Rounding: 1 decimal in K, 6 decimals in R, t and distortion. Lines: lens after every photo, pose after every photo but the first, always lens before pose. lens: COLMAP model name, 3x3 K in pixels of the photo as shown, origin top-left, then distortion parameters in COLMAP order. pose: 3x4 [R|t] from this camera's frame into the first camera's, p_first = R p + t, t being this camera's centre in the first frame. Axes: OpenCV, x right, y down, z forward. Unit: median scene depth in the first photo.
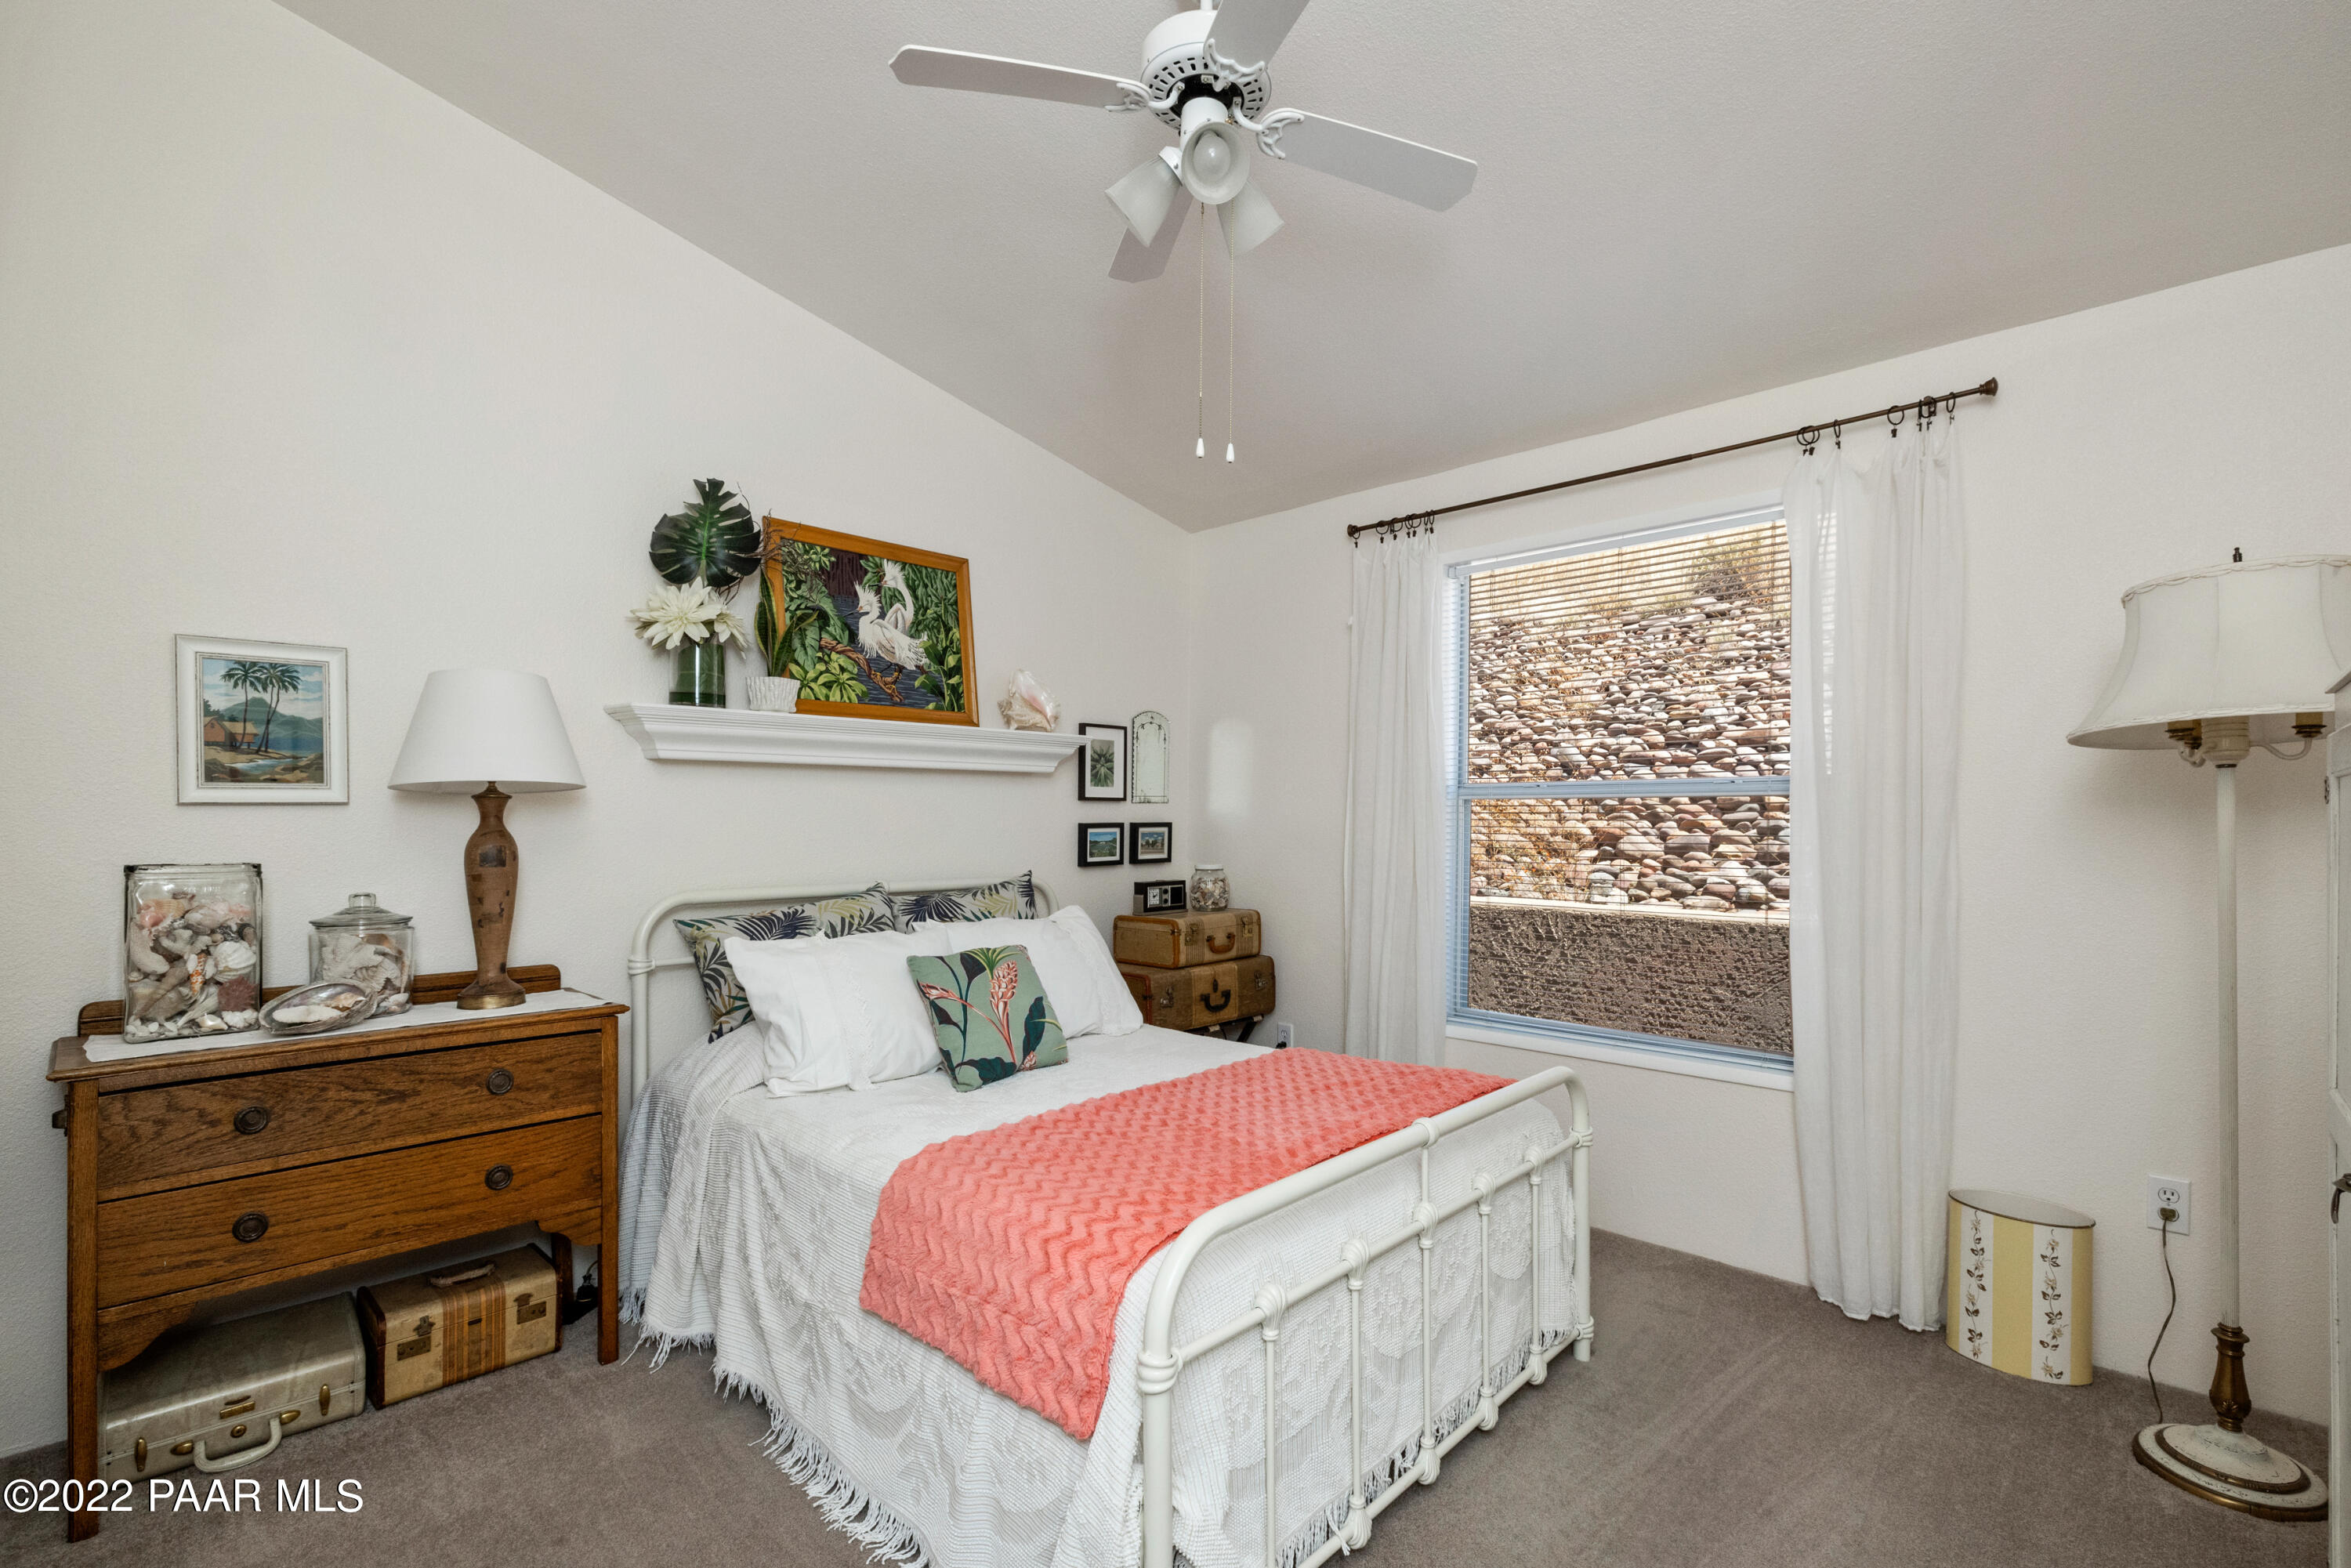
lens RADIAL K [[1049.0, 0, 1206.2], [0, 1049.0, 821.8], [0, 0, 1]] dist [-0.002827, -0.000608]
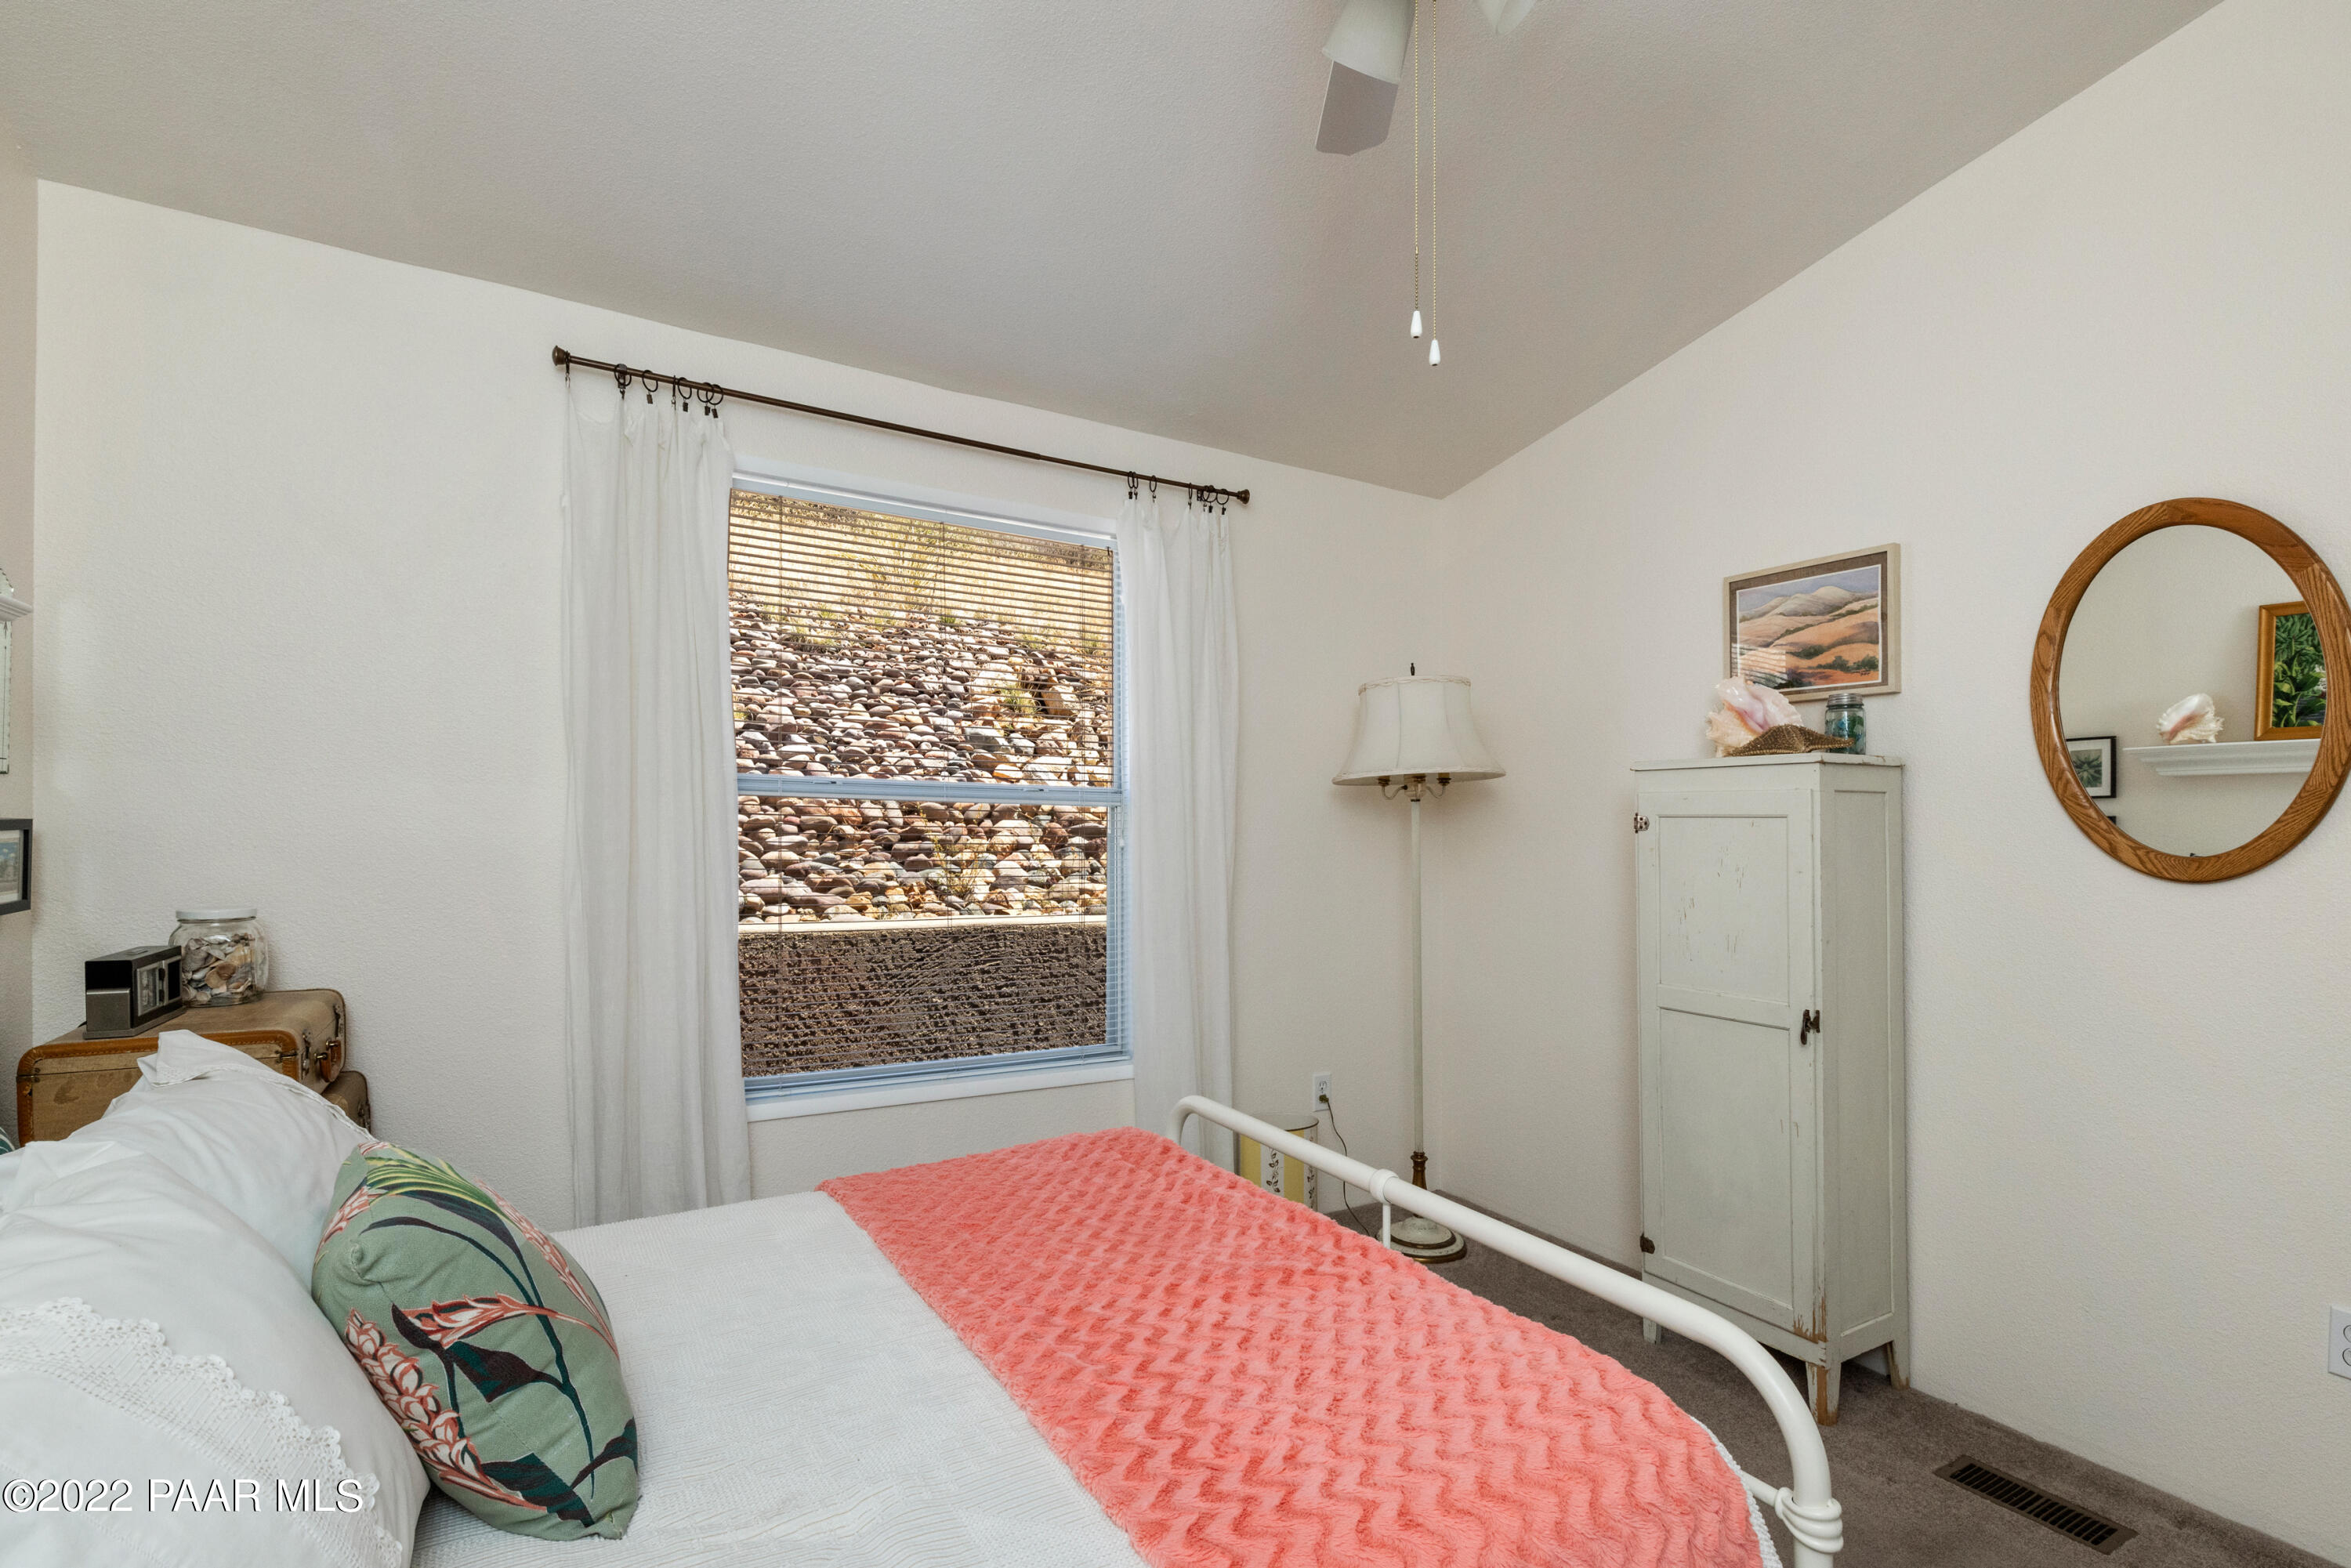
lens RADIAL K [[1077.1, 0, 1176.3], [0, 1077.1, 838.6], [0, 0, 1]] dist [-0.000930, -0.000080]
pose [[0.295852, -0.006803, 0.955209, -0.498320], [-0.015736, 0.999804, 0.011994, -0.007134], [-0.955104, -0.018580, 0.295688, 0.621169]]
